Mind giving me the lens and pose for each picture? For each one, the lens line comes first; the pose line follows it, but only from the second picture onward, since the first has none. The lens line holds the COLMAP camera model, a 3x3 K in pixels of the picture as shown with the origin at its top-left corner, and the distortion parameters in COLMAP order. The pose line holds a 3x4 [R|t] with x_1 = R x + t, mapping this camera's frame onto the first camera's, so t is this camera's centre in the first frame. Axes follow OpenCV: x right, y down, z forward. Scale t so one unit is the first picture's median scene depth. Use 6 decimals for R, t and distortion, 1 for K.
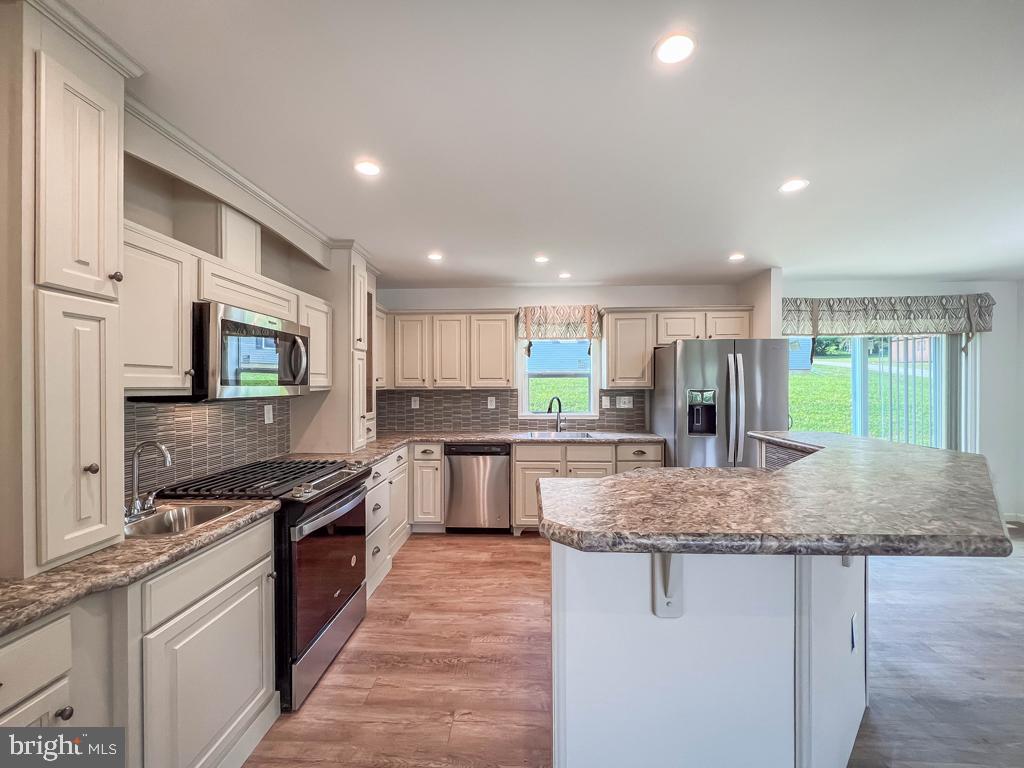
lens RADIAL K [[415.2, 0, 486.9], [0, 415.2, 381.6], [0, 0, 1]] dist [0.001472, 0.000114]
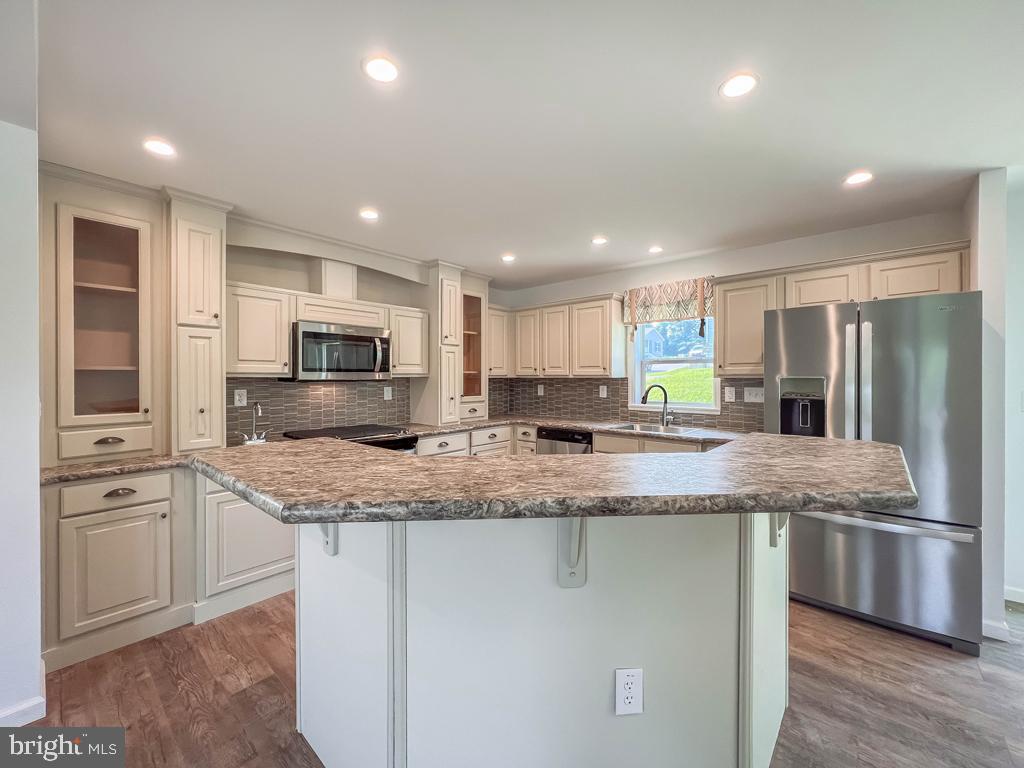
lens RADIAL K [[414.9, 0, 524.7], [0, 414.9, 376.4], [0, 0, 1]] dist [-0.001173, -0.000178]
pose [[0.782400, -0.000160, -0.622777, 0.552616], [0.002752, 0.999991, 0.003200, 0.013081], [0.622770, -0.004217, 0.782393, 0.135591]]
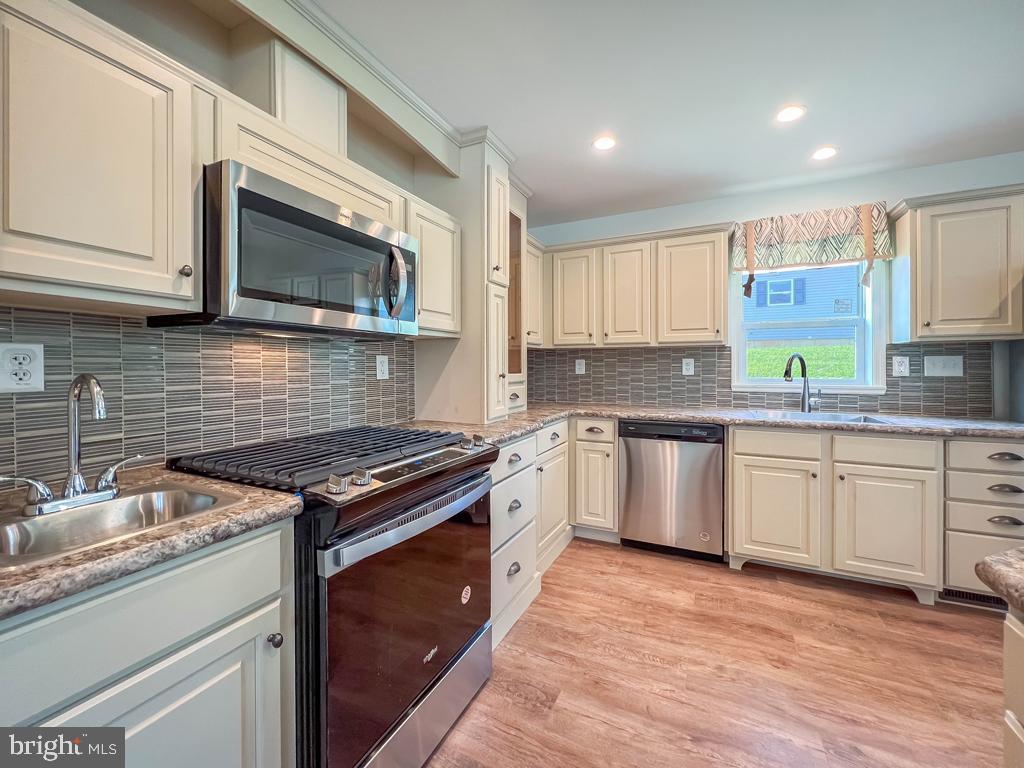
lens RADIAL K [[387.2, 0, 507.8], [0, 387.2, 367.9], [0, 0, 1]] dist [0.000322, 0.000027]
pose [[0.926783, 0.001337, -0.375596, -0.030003], [-0.000105, 0.999995, 0.003301, 0.058621], [0.375598, -0.003020, 0.926778, 0.319327]]
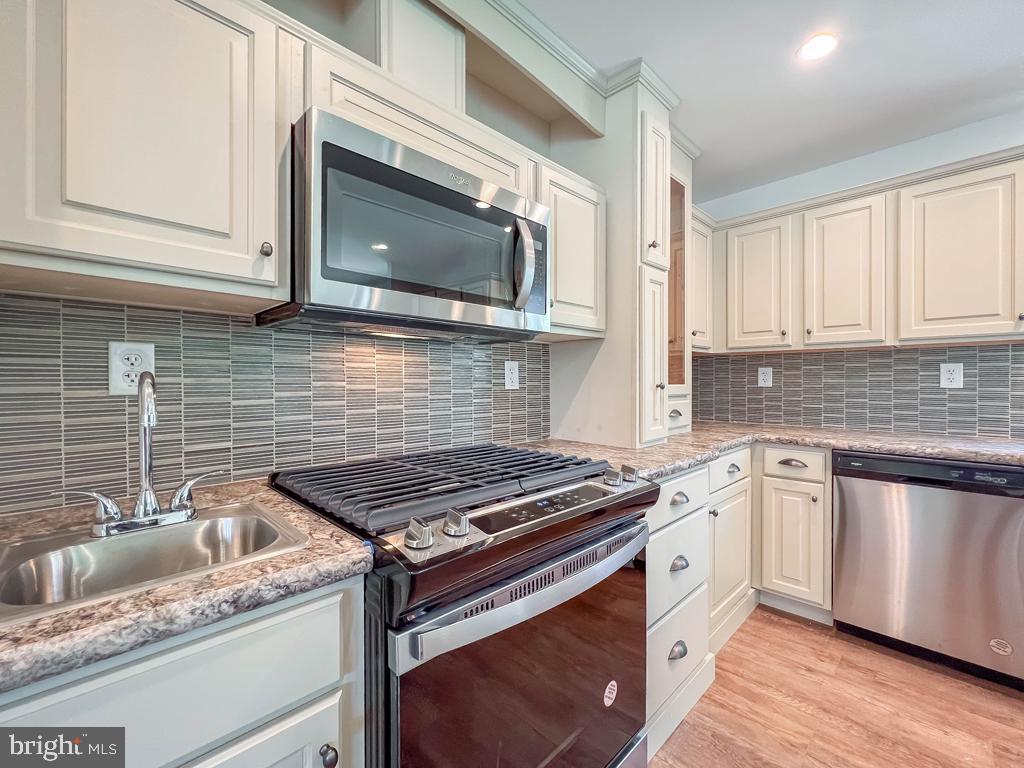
lens RADIAL K [[396.2, 0, 533.5], [0, 396.2, 383.7], [0, 0, 1]] dist [-0.000028, 0.000049]
pose [[0.770826, 0.003407, -0.637036, -0.078338], [-0.001571, 0.999993, 0.003447, 0.068246], [0.637043, -0.001656, 0.770826, 0.411602]]
